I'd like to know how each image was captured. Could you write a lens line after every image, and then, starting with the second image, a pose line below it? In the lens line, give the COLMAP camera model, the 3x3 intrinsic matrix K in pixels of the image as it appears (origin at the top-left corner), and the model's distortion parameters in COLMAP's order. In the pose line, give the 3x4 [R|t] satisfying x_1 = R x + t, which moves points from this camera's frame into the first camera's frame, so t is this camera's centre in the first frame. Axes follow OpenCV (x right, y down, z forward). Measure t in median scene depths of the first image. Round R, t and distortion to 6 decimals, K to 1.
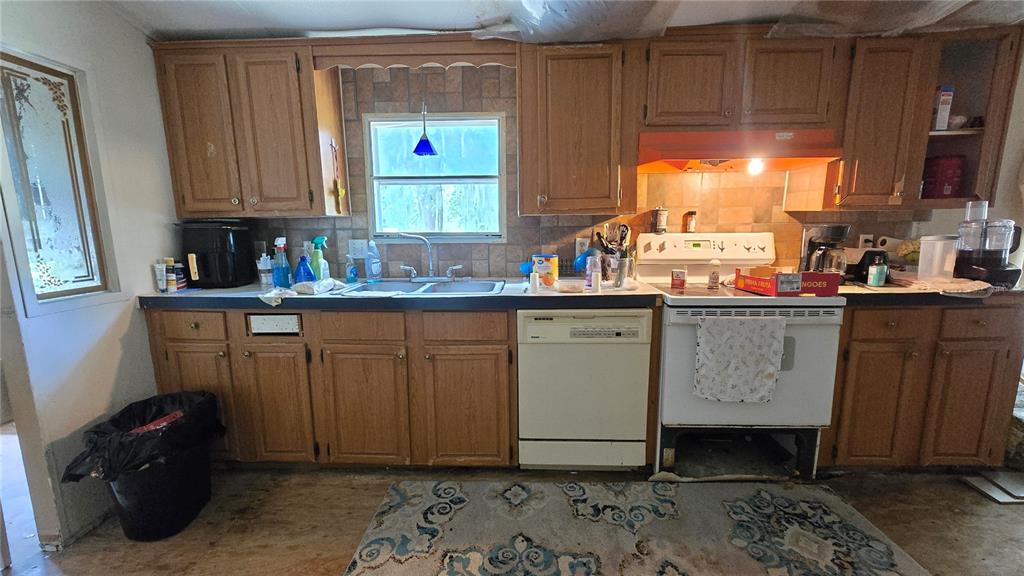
lens RADIAL K [[416.4, 0, 513.1], [0, 416.4, 293.0], [0, 0, 1]] dist [-0.006438, -0.000021]
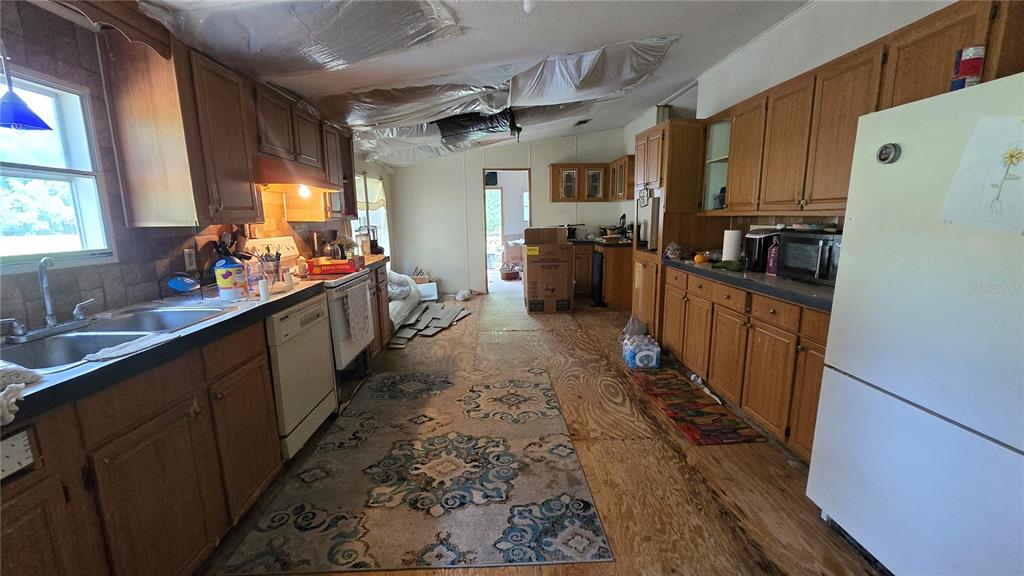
lens RADIAL K [[416.4, 0, 505.4], [0, 416.4, 292.3], [0, 0, 1]] dist [-0.006438, -0.000021]
pose [[-0.055410, -0.167195, 0.984366, -1.020494], [0.179044, 0.968236, 0.174534, -0.091207], [-0.982279, 0.185916, -0.023715, 0.419325]]
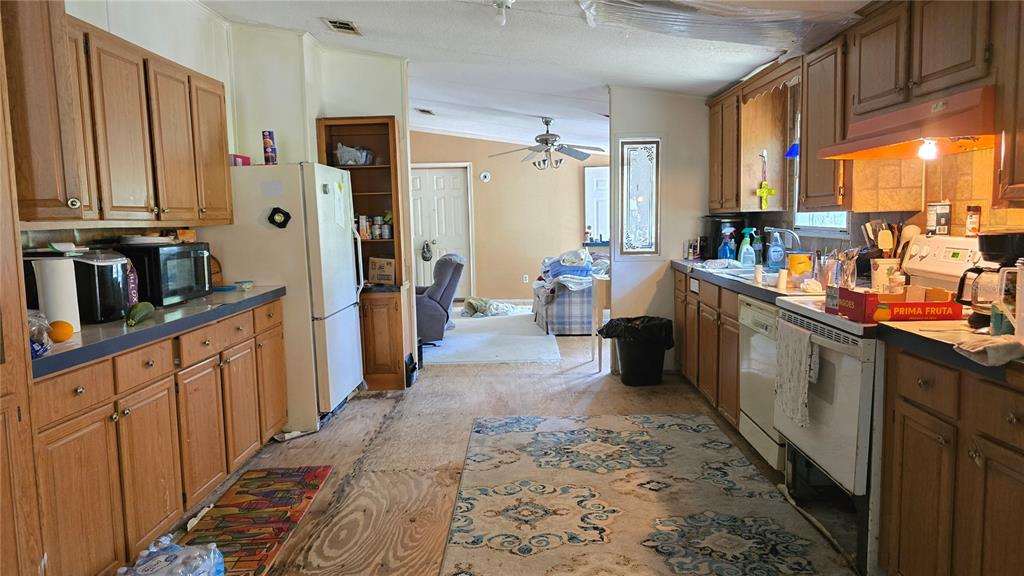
lens RADIAL K [[692.8, 0, 510.1], [0, 692.8, 285.5], [0, 0, 1]] dist [-0.002546, -0.003707]
pose [[0.012421, 0.109889, -0.993866, 1.906697], [-0.143037, 0.983916, 0.107001, -0.097356], [0.989639, 0.140830, 0.027939, 0.279047]]
